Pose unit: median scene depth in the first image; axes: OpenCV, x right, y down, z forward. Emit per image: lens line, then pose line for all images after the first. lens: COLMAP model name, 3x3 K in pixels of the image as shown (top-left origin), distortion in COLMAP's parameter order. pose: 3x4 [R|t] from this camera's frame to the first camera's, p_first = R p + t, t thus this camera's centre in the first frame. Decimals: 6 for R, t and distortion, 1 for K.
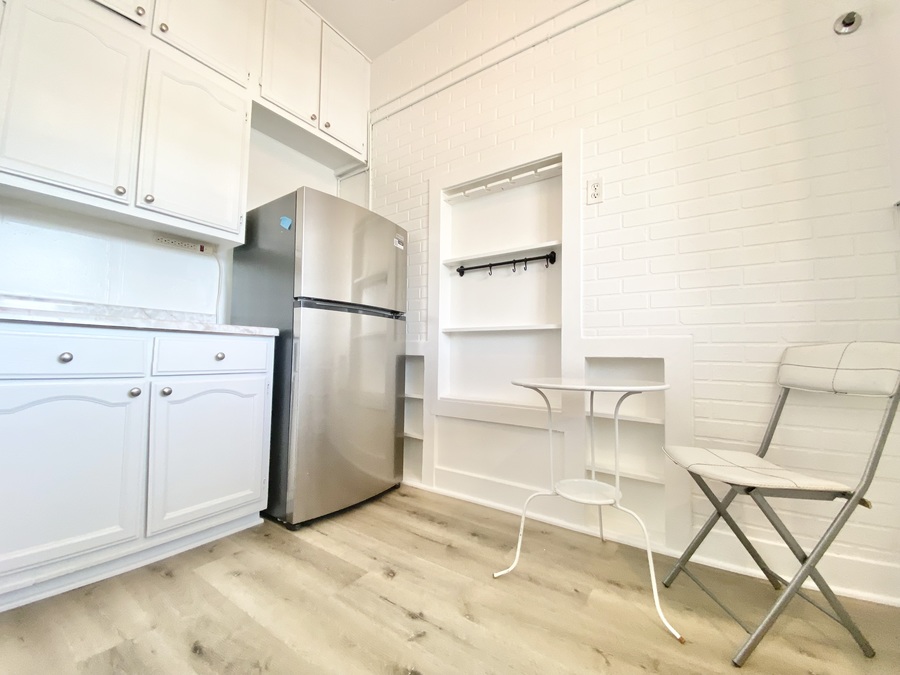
lens RADIAL K [[367.8, 0, 438.0], [0, 367.8, 335.5], [0, 0, 1]] dist [0.000519, -0.010652]
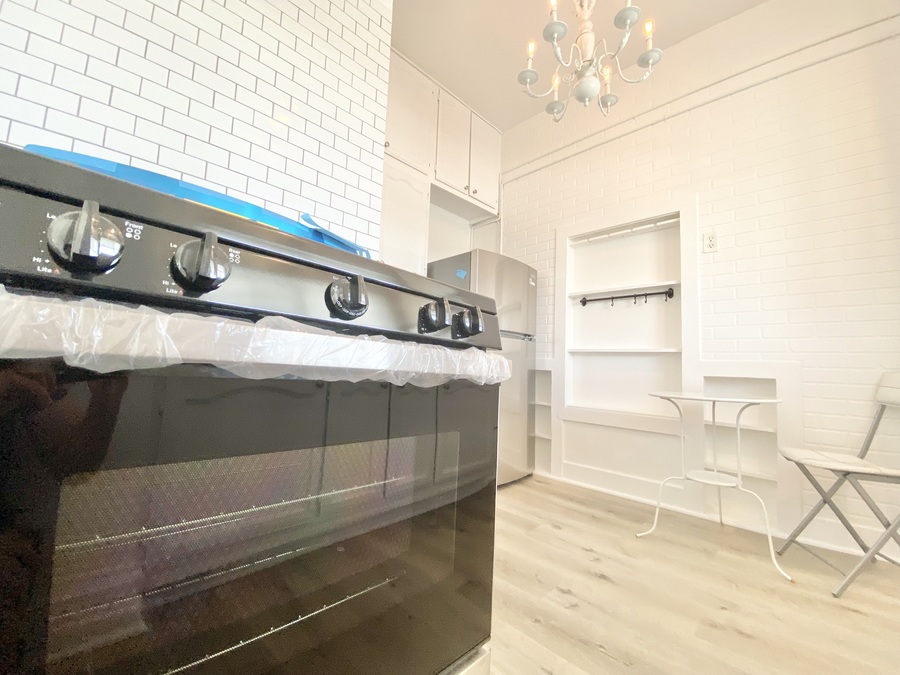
lens RADIAL K [[367.8, 0, 435.8], [0, 367.8, 336.0], [0, 0, 1]] dist [0.000519, -0.010652]
pose [[0.982137, 0.004594, -0.188112, -0.226045], [-0.009509, 0.999636, -0.025235, -0.032884], [0.187927, 0.026573, 0.981823, -0.344916]]
